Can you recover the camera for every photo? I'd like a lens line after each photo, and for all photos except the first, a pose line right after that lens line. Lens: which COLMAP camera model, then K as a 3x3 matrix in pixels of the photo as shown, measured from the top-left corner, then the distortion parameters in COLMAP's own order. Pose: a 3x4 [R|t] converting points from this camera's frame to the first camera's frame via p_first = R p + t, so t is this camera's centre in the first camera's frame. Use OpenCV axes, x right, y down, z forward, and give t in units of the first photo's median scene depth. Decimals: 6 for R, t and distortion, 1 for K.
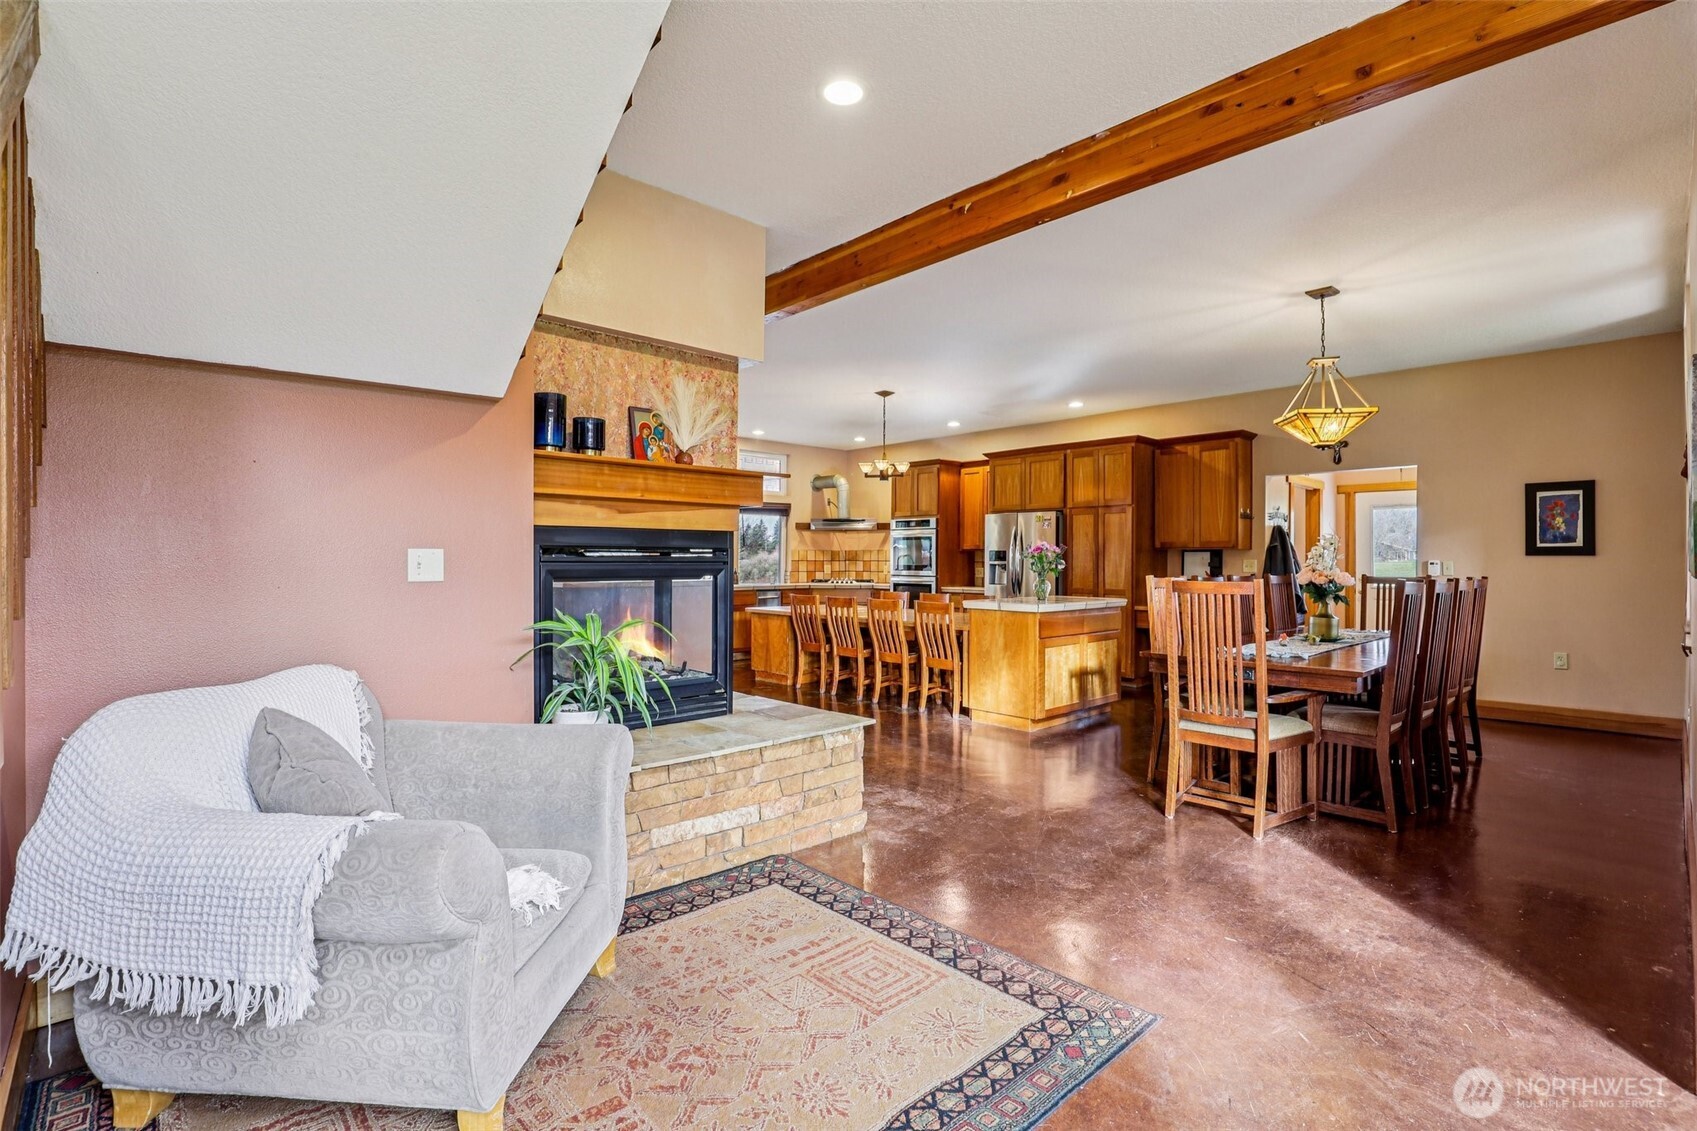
lens RADIAL K [[786.8, 0, 839.8], [0, 786.8, 561.9], [0, 0, 1]] dist [-0.037725, 0.007558]
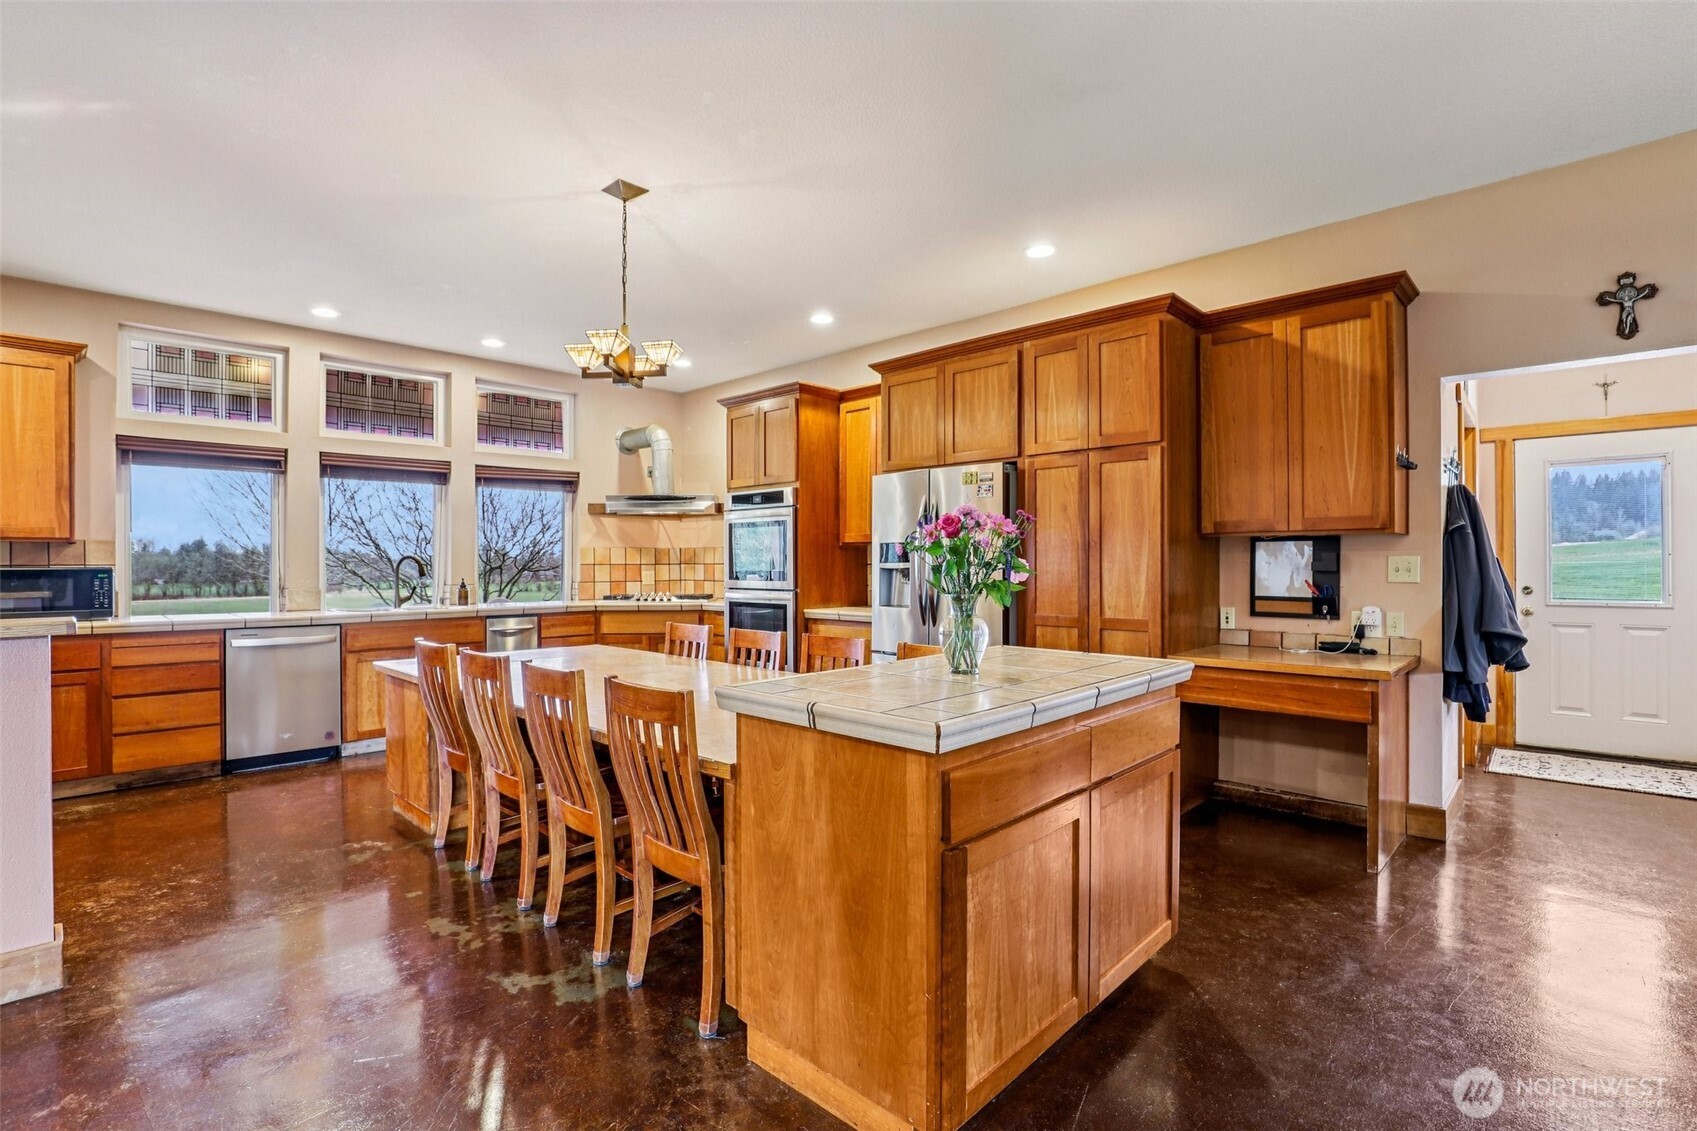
lens RADIAL K [[786.8, 0, 838.5], [0, 786.8, 566.3], [0, 0, 1]] dist [-0.037725, 0.007558]
pose [[0.998026, -0.006325, 0.062488, 0.147503], [0.006285, 0.999980, 0.000842, 0.000831], [-0.062492, -0.000448, 0.998045, 0.537107]]
